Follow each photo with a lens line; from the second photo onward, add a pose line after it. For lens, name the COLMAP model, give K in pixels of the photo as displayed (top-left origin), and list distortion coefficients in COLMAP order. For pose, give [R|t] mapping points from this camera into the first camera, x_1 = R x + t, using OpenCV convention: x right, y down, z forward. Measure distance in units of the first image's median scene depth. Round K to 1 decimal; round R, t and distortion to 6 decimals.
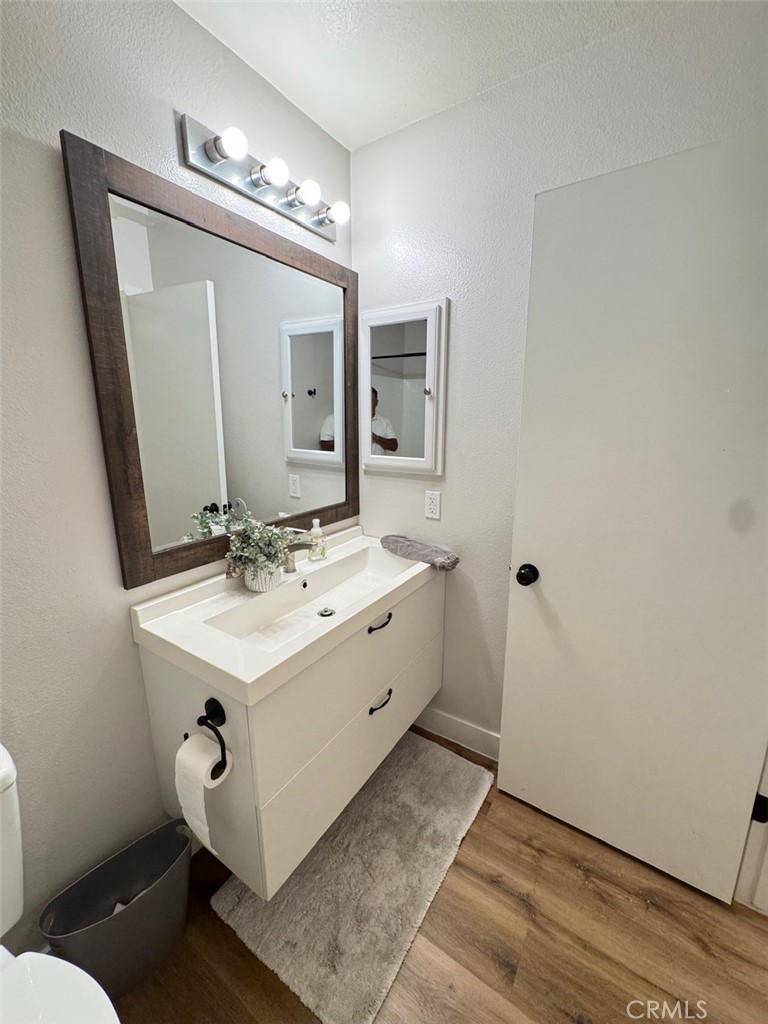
lens RADIAL K [[417.3, 0, 386.3], [0, 417.3, 507.5], [0, 0, 1]] dist [-0.007665, 0.000108]
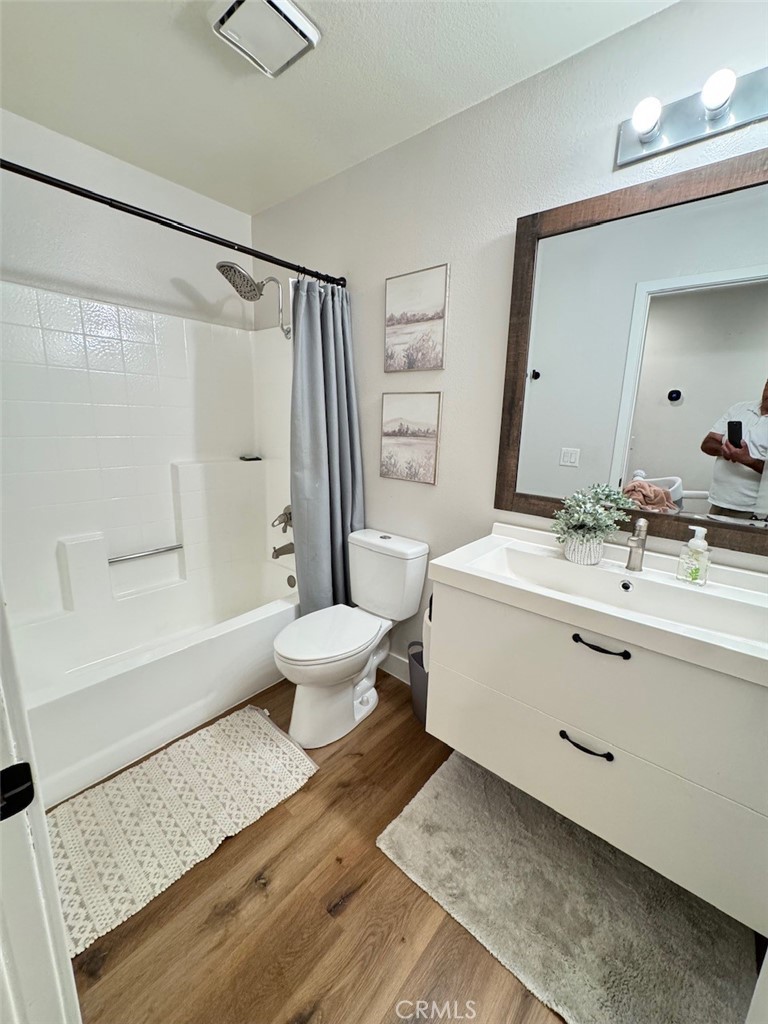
lens RADIAL K [[410.2, 0, 384.5], [0, 410.2, 508.5], [0, 0, 1]] dist [-0.004895, 0.000936]
pose [[-0.140607, 0.211900, -0.967124, 0.848742], [-0.246233, 0.938651, 0.241461, -0.061949], [0.958957, 0.272089, -0.079804, 0.700337]]
